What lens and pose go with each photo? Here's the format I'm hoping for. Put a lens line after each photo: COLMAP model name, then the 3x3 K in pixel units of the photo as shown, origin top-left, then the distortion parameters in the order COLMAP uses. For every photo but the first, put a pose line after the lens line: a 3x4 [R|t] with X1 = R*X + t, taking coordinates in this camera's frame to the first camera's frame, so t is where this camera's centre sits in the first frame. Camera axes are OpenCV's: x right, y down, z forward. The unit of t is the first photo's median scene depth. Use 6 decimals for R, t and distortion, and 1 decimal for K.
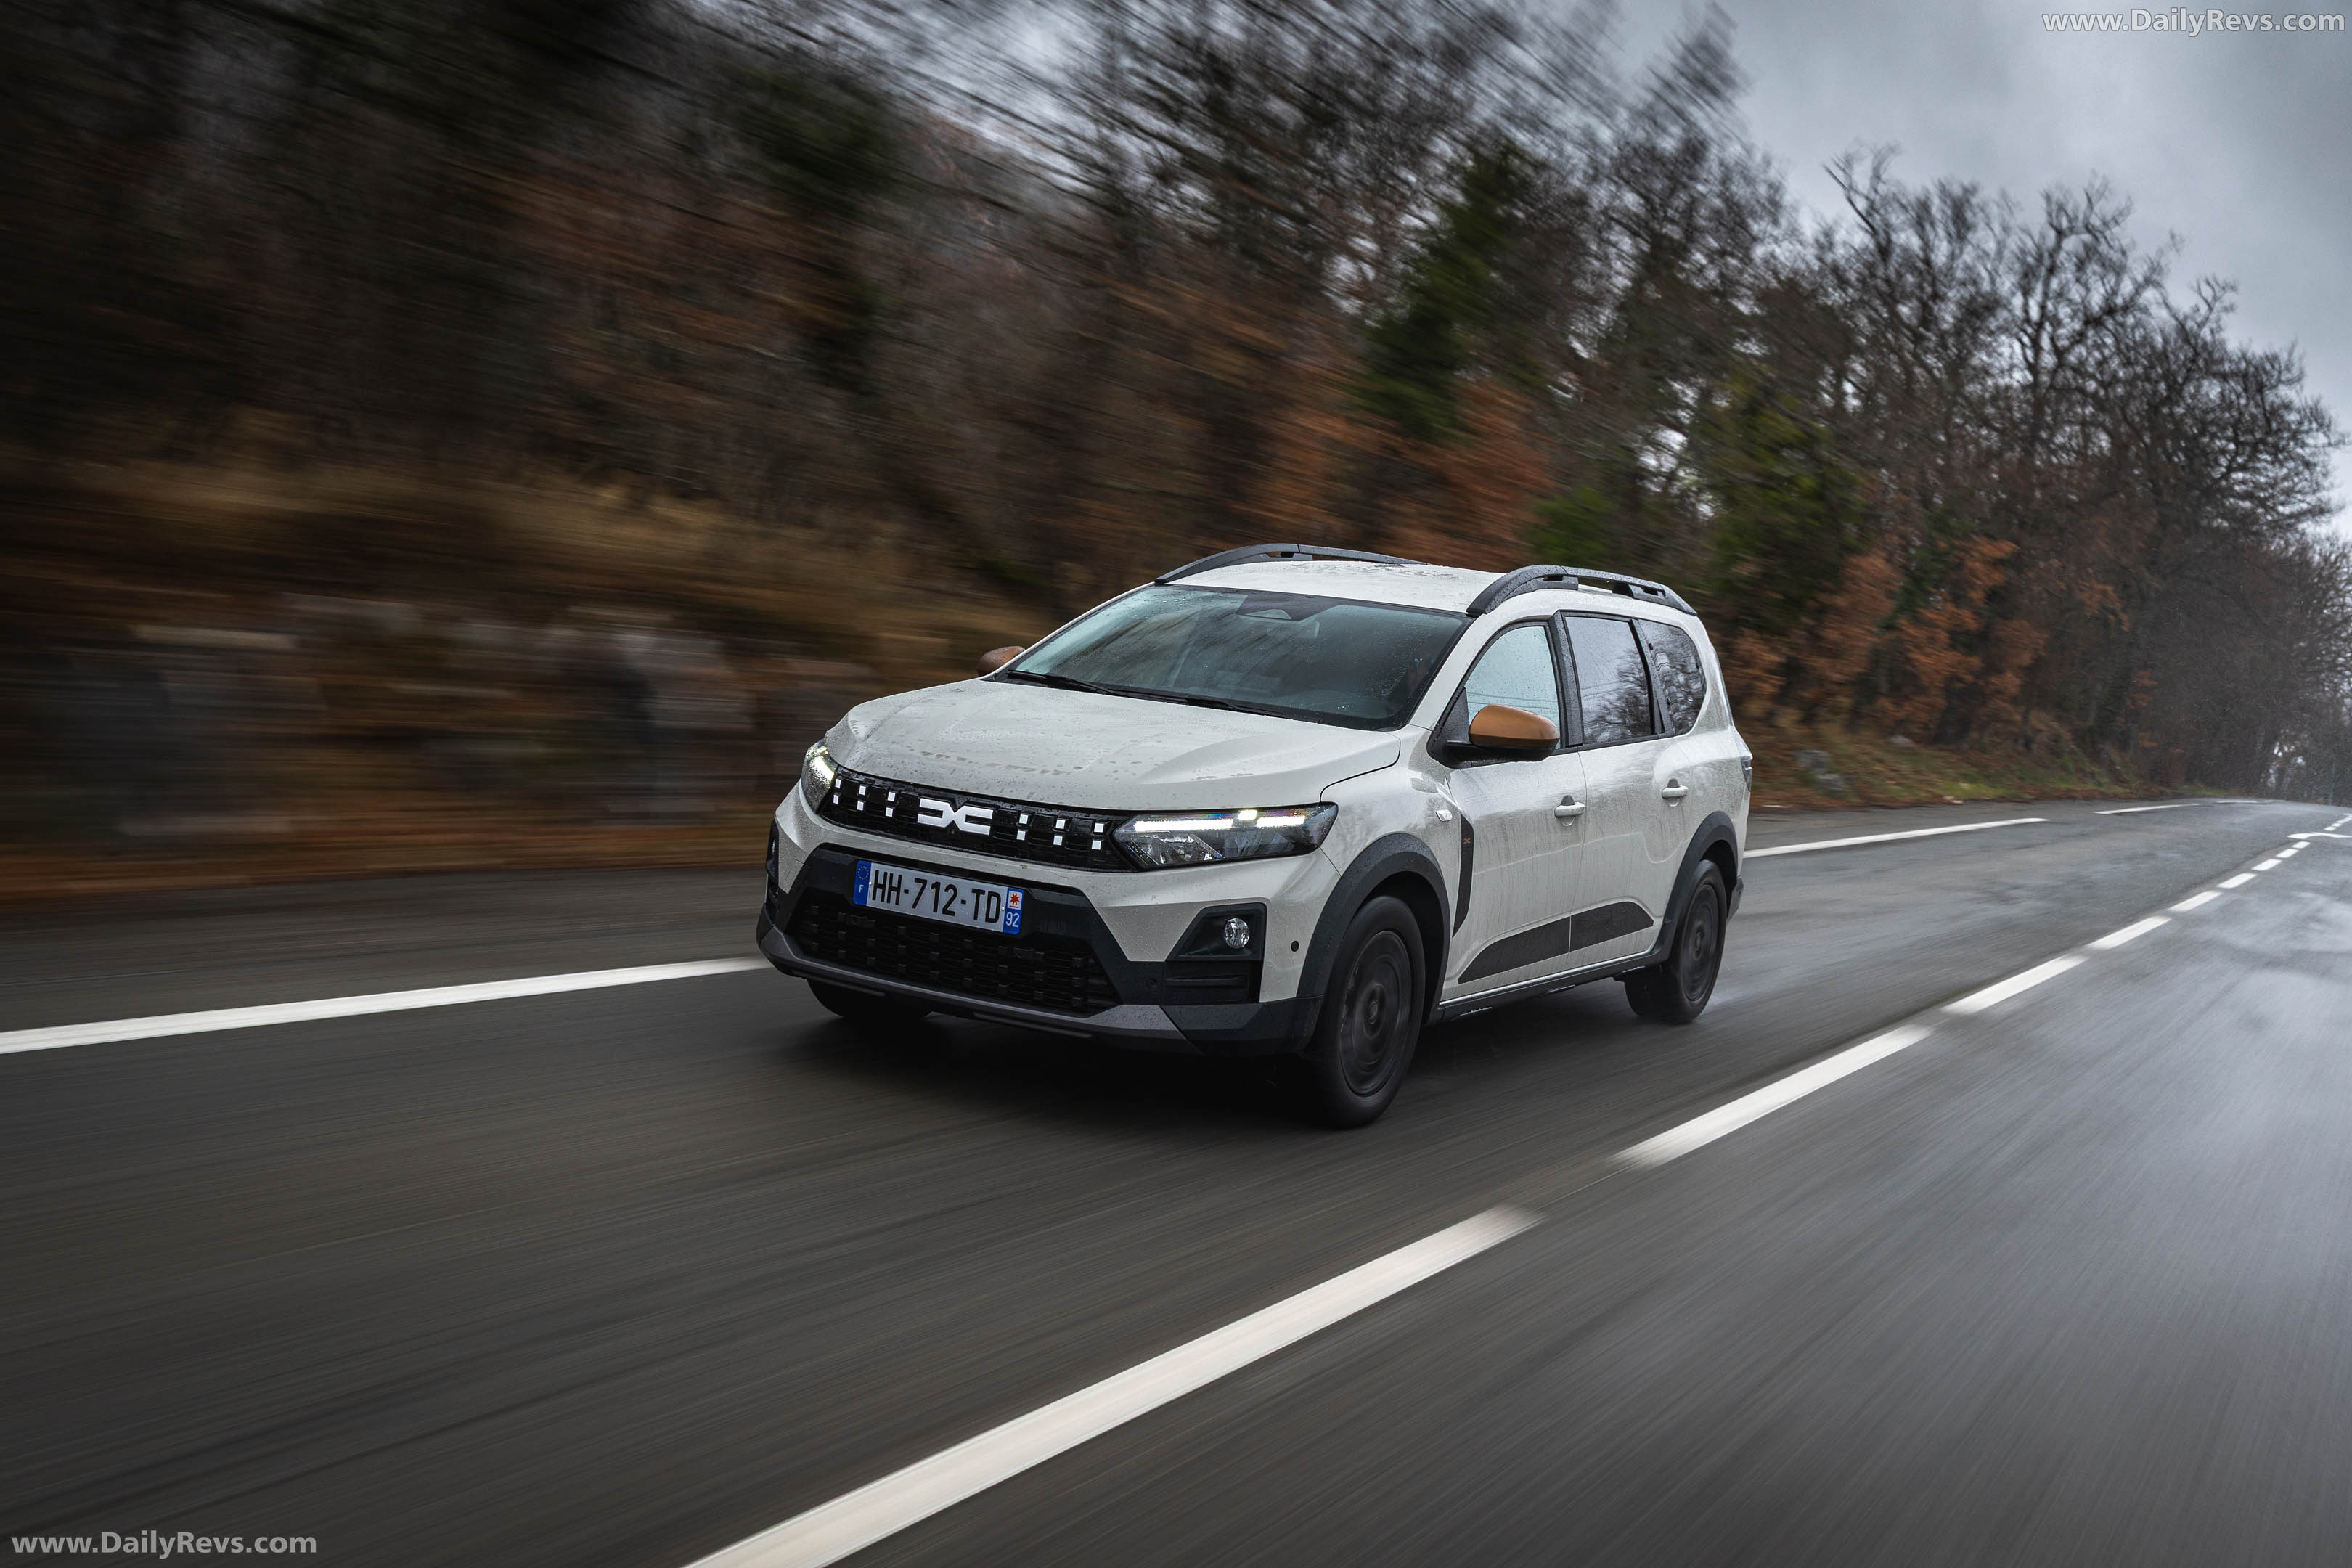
lens RADIAL K [[2292.9, 0, 1180.8], [0, 2292.9, 764.7], [0, 0, 1]] dist [0.109284, 0.000000]
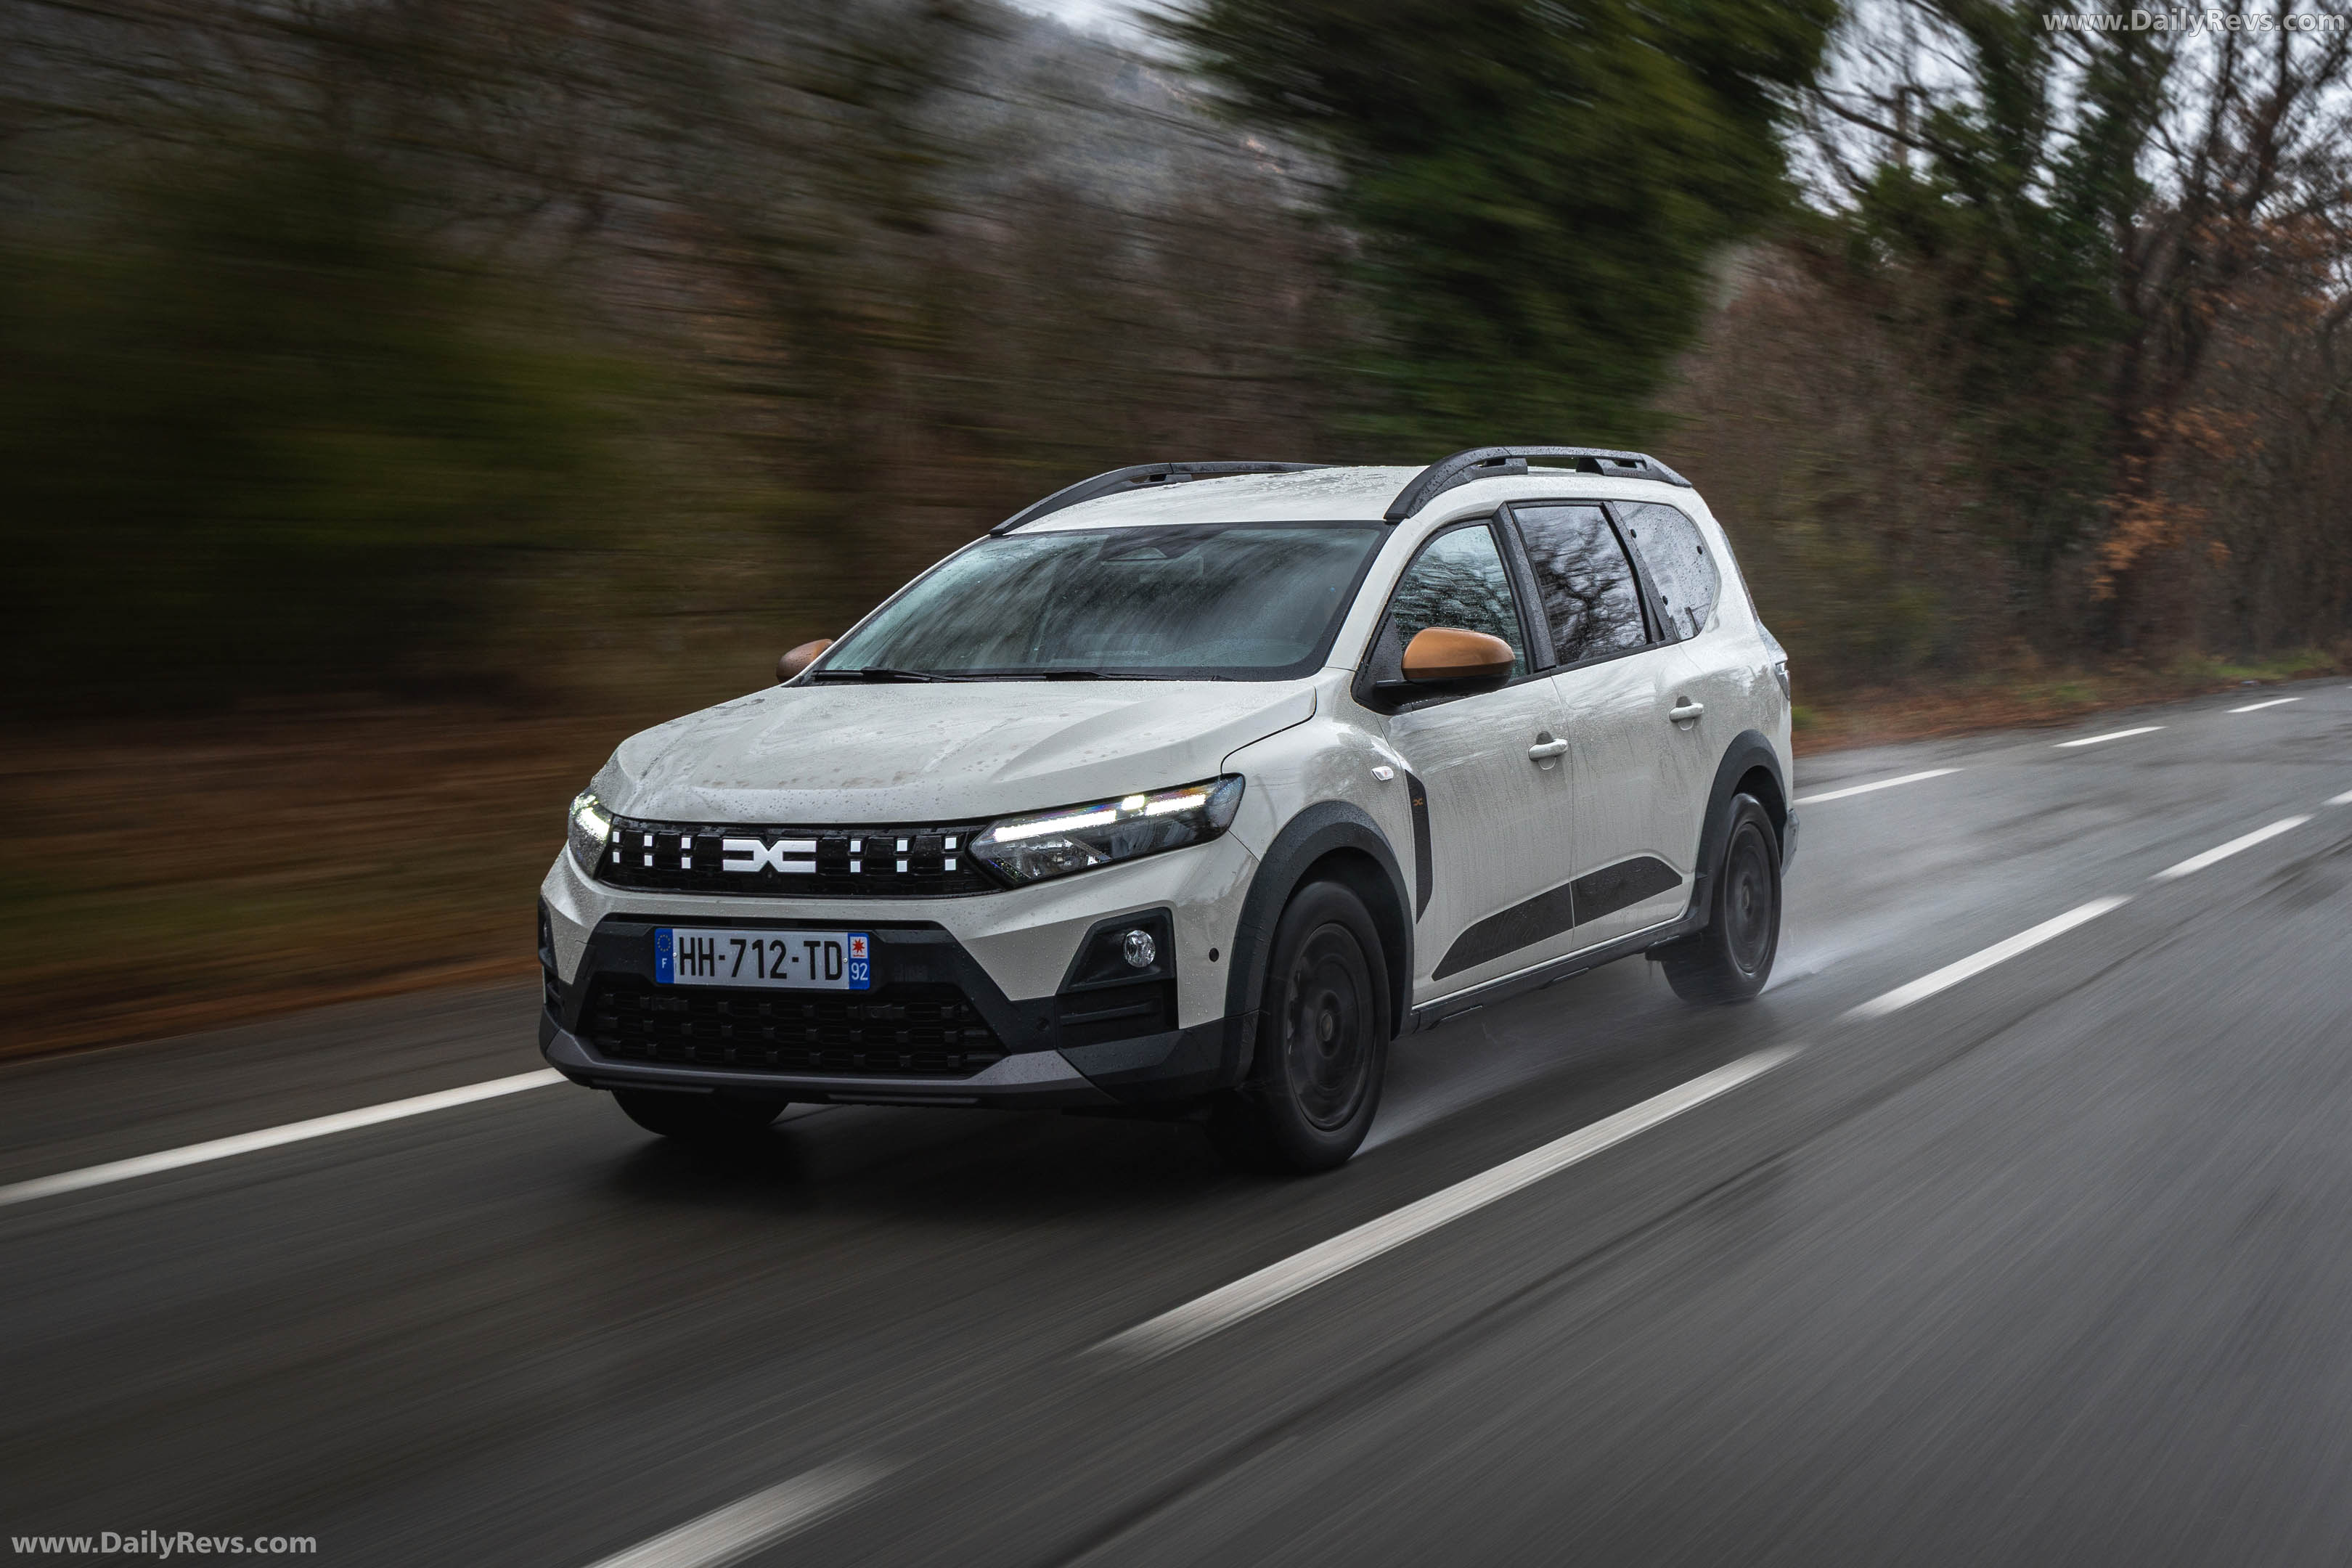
lens RADIAL K [[3217.5, 0, 1298.4], [0, 3217.5, 825.8], [0, 0, 1]] dist [0.129789, 0.000000]
pose [[0.988548, -0.139365, 0.057886, 0.019122], [0.138632, 0.990206, 0.016514, 0.018706], [-0.059621, -0.008300, 0.998187, -0.126094]]
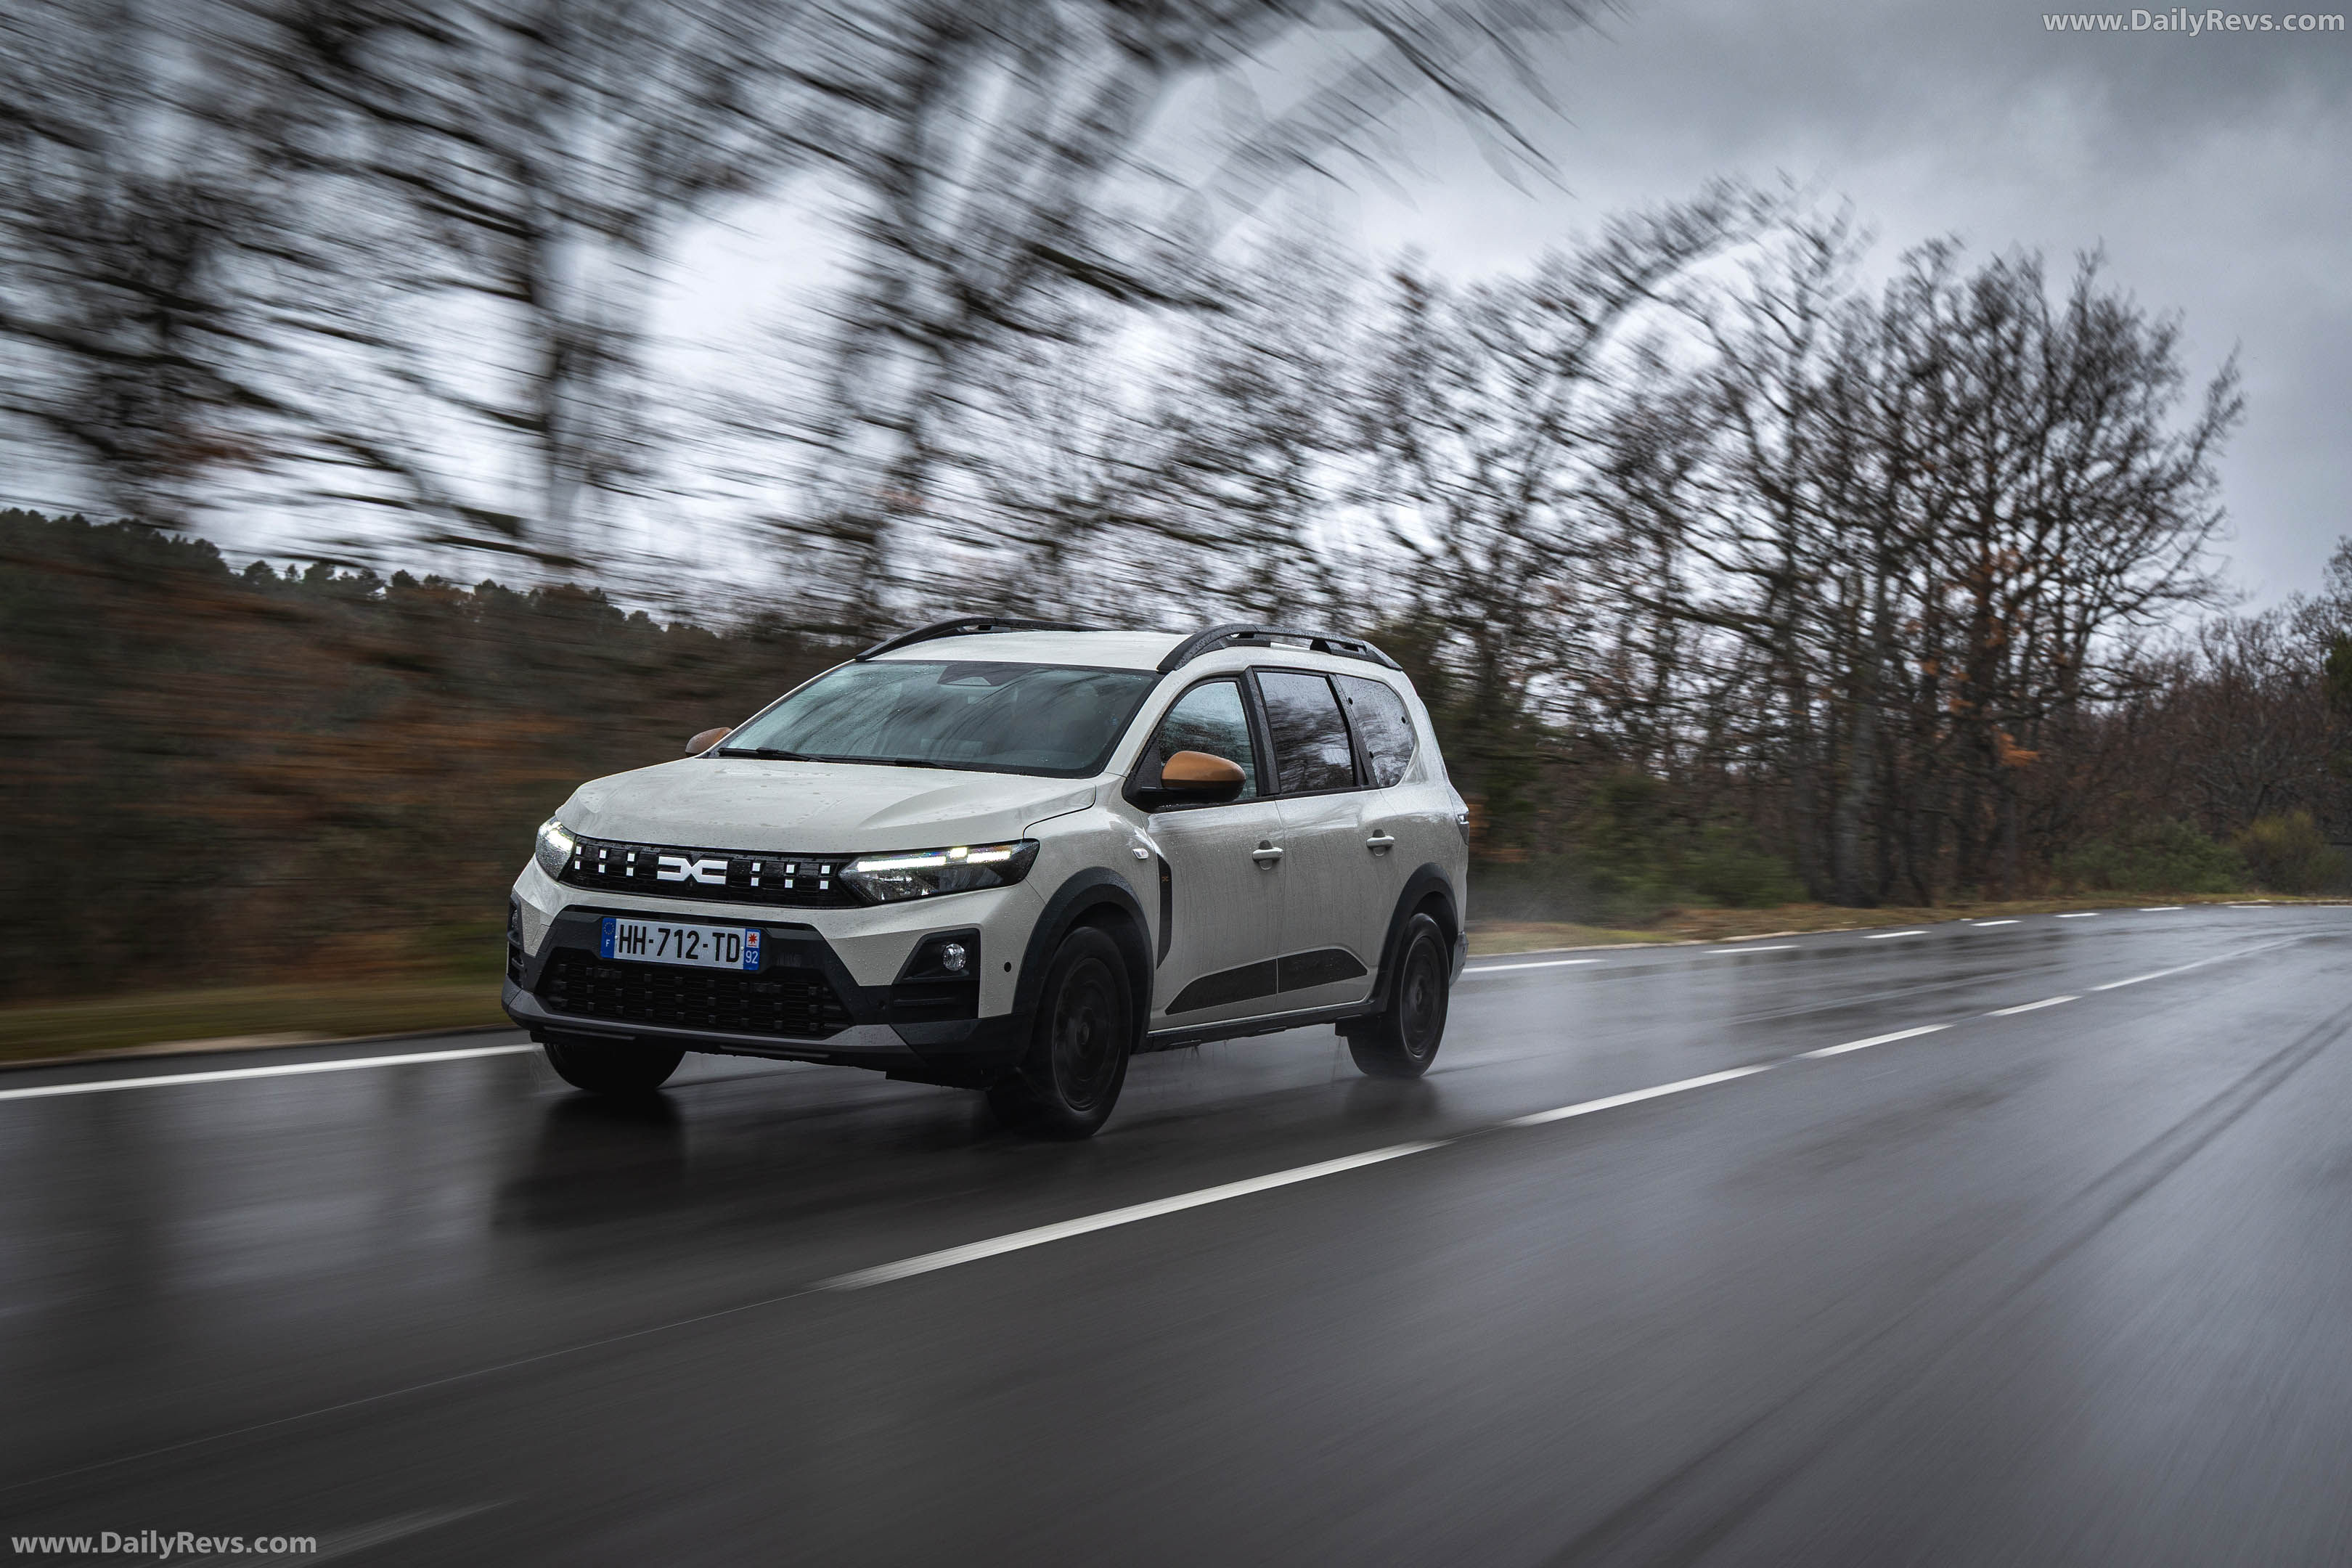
lens RADIAL K [[3199.0, 0, 1170.3], [0, 3199.0, 777.7], [0, 0, 1]] dist [-0.014058, 0.000000]
pose [[0.993848, -0.054478, 0.096428, -0.015753], [0.059633, 0.996896, -0.051408, 0.069009], [-0.093328, 0.056842, 0.994011, -0.532584]]
